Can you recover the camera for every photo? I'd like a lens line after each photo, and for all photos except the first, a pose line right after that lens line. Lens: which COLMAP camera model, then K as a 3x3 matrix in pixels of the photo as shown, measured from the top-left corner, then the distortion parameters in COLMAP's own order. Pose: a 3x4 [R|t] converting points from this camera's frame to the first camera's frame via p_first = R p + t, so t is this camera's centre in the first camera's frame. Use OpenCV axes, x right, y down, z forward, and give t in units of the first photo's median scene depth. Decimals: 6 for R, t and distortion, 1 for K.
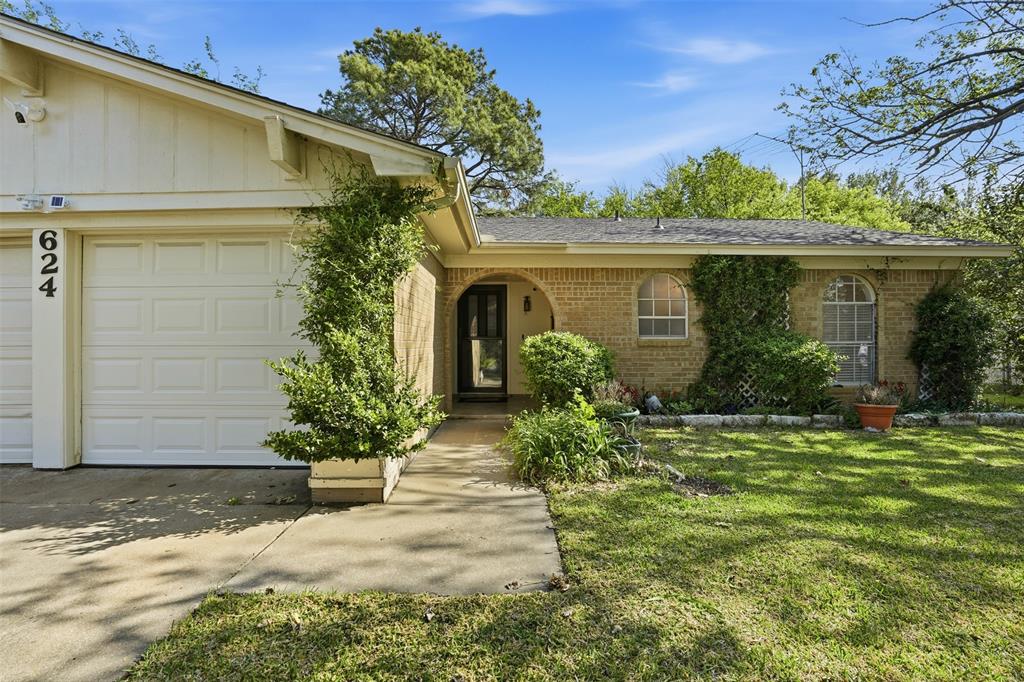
lens RADIAL K [[471.0, 0, 511.4], [0, 471.0, 352.0], [0, 0, 1]] dist [-0.045433, 0.012668]
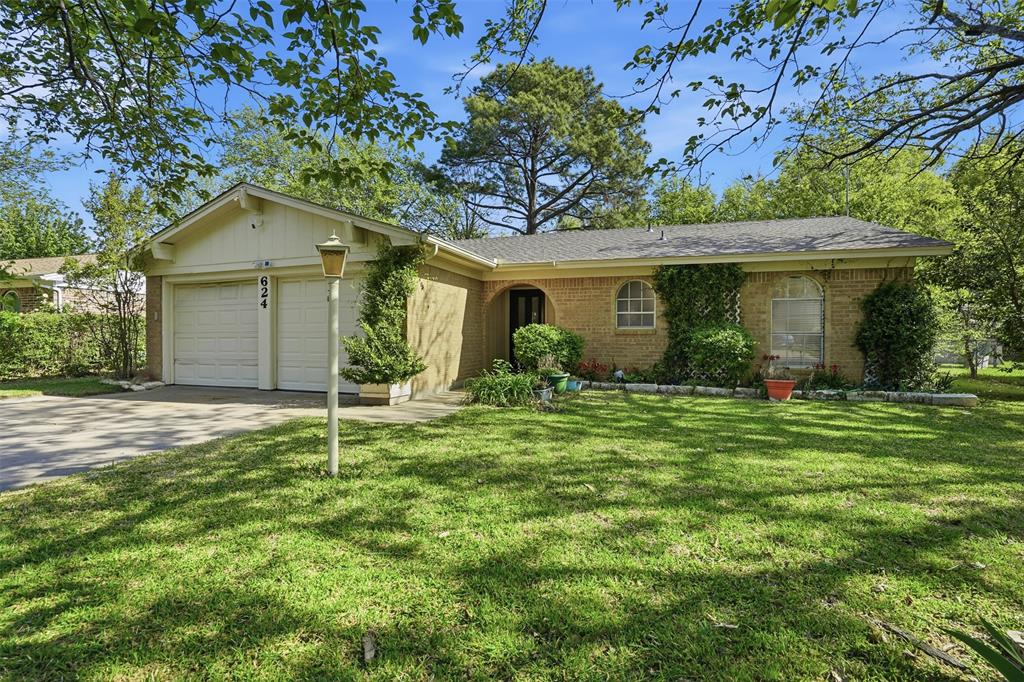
lens RADIAL K [[471.0, 0, 511.4], [0, 471.0, 352.0], [0, 0, 1]] dist [-0.045433, 0.012668]
pose [[0.947771, 0.015221, -0.318589, 0.426164], [-0.010480, 0.999807, 0.016590, 0.019505], [0.318780, -0.012385, 0.947748, -0.382257]]
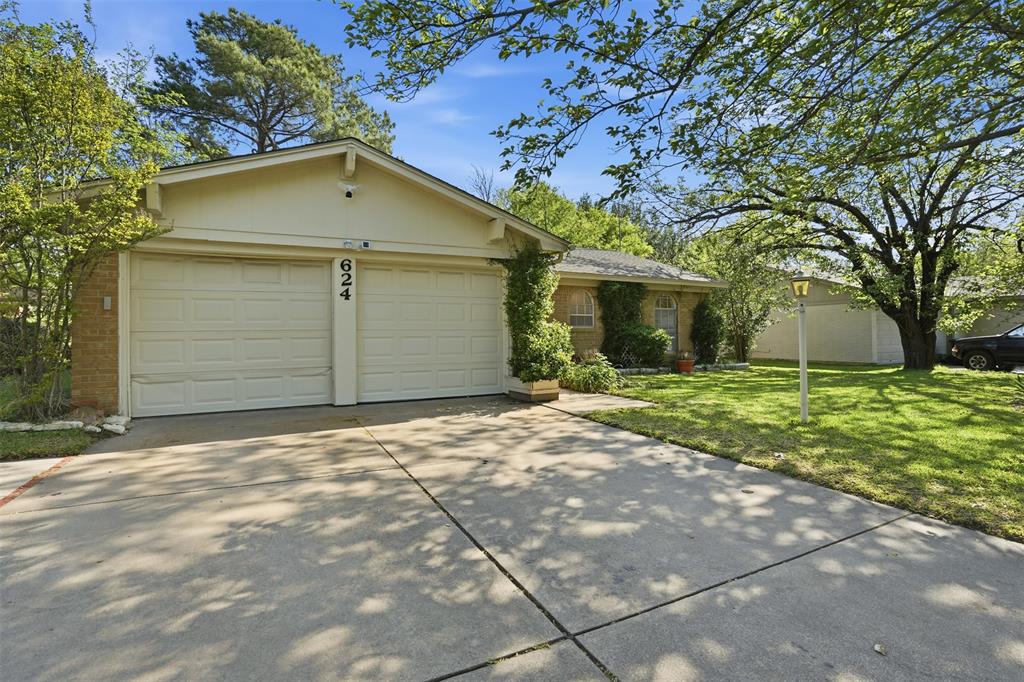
lens RADIAL K [[477.4, 0, 512.0], [0, 477.4, 341.0], [0, 0, 1]] dist [-0.058038, 0.023051]
pose [[0.893562, -0.008582, 0.448858, -0.701869], [0.010078, 0.999949, -0.000945, 0.019491], [-0.448827, 0.005368, 0.893603, -0.444181]]
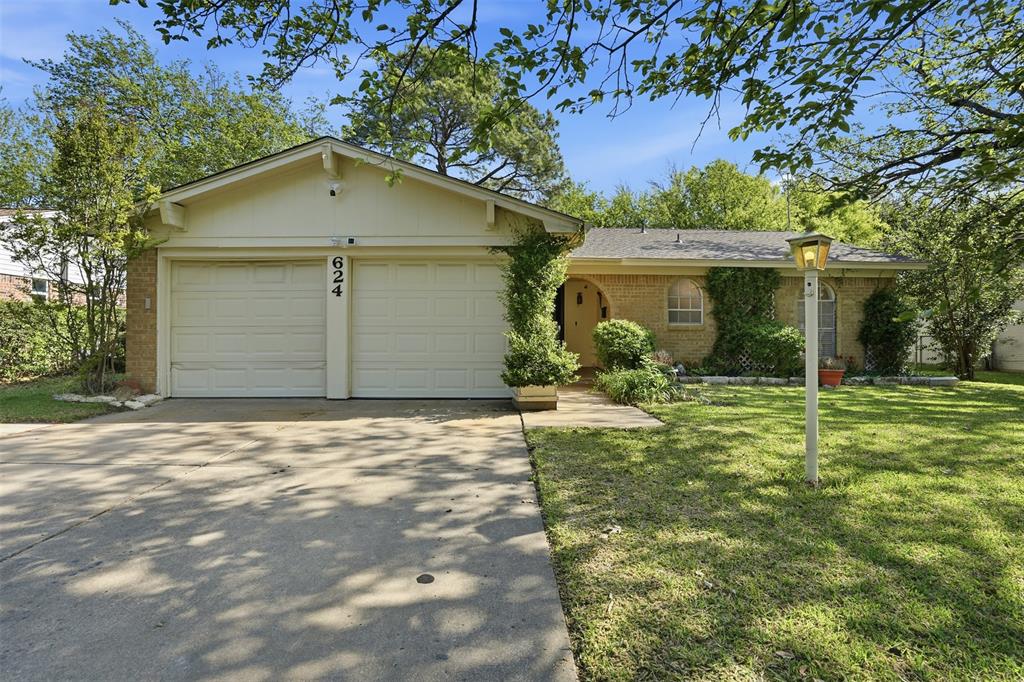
lens RADIAL K [[477.4, 0, 512.0], [0, 477.4, 341.0], [0, 0, 1]] dist [-0.058038, 0.023051]
pose [[0.999868, 0.005425, 0.015308, -0.224359], [-0.005433, 0.999985, 0.000462, 0.022026], [-0.015305, -0.000545, 0.999883, -0.424674]]
